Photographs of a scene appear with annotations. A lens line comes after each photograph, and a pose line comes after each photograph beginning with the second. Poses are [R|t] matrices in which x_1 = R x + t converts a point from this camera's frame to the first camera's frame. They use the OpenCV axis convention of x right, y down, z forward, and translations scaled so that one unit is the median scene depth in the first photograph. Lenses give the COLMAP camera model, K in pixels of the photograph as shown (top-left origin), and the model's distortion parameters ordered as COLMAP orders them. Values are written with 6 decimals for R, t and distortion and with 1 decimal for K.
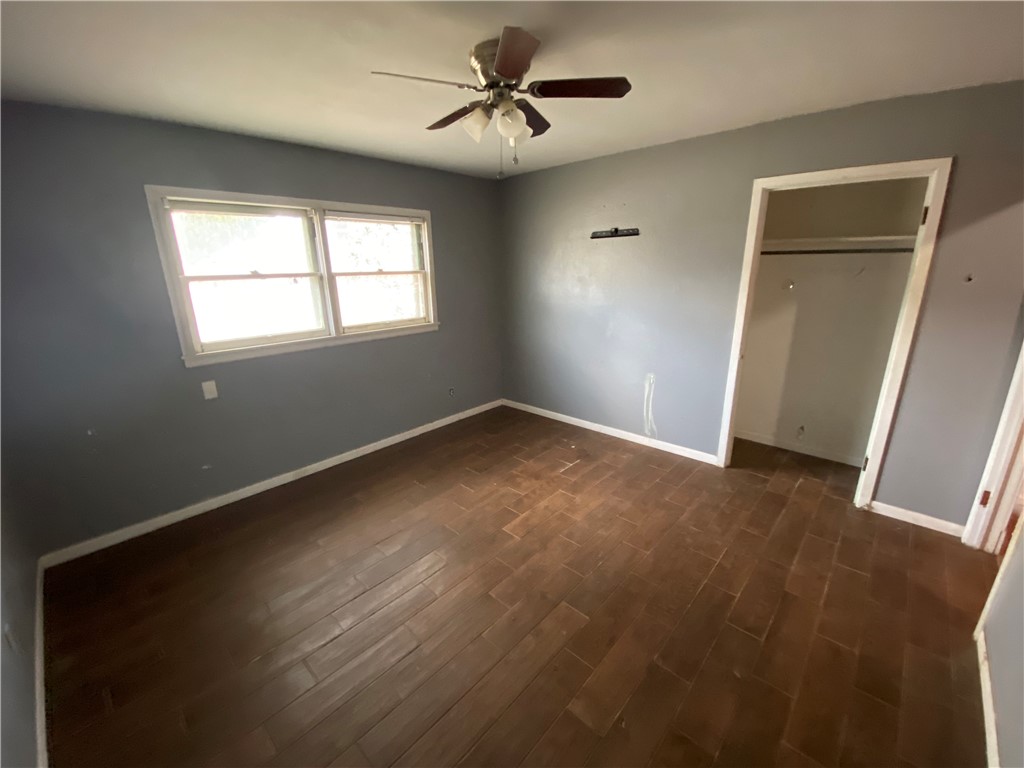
lens RADIAL K [[416.6, 0, 512.0], [0, 416.6, 384.0], [0, 0, 1]] dist [0.056441, -0.041362]
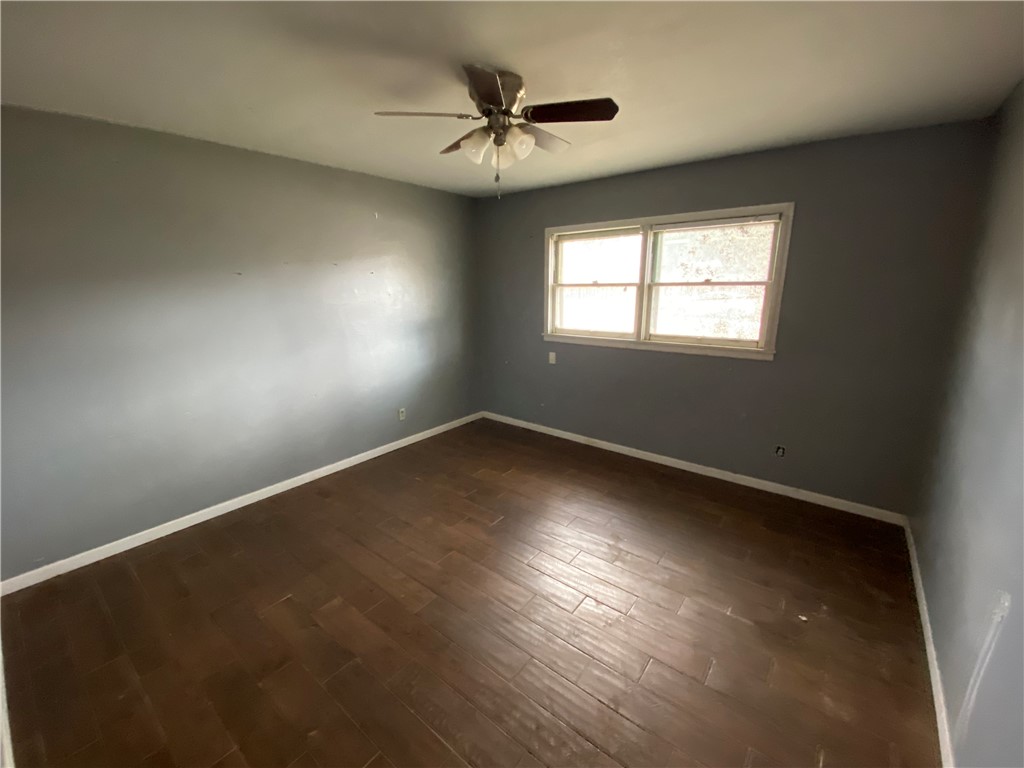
lens RADIAL K [[416.6, 0, 512.0], [0, 416.6, 384.0], [0, 0, 1]] dist [0.056441, -0.041362]
pose [[0.076417, 0.255483, -0.963789, 0.674982], [-0.266250, 0.936744, 0.227204, -0.180117], [0.960870, 0.239246, 0.139605, 0.599943]]
